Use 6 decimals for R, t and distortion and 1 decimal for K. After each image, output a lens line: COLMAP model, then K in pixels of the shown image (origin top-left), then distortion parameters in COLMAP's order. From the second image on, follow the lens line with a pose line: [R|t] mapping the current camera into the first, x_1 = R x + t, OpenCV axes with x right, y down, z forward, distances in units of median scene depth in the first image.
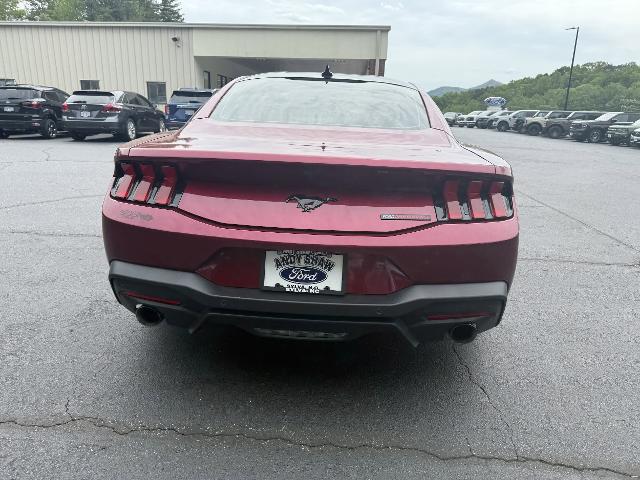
lens RADIAL K [[469.7, 0, 322.5], [0, 469.7, 242.7], [0, 0, 1]] dist [-0.001768, 0.002120]
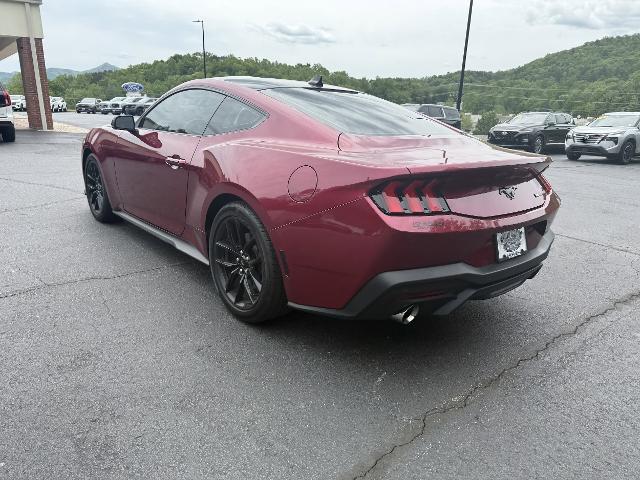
lens RADIAL K [[469.7, 0, 322.5], [0, 469.7, 242.7], [0, 0, 1]] dist [-0.001768, 0.002120]
pose [[0.730637, -0.195151, 0.654282, -0.108127], [0.175339, 0.979774, 0.096433, -0.013594], [-0.659868, 0.044264, 0.750077, 0.025162]]
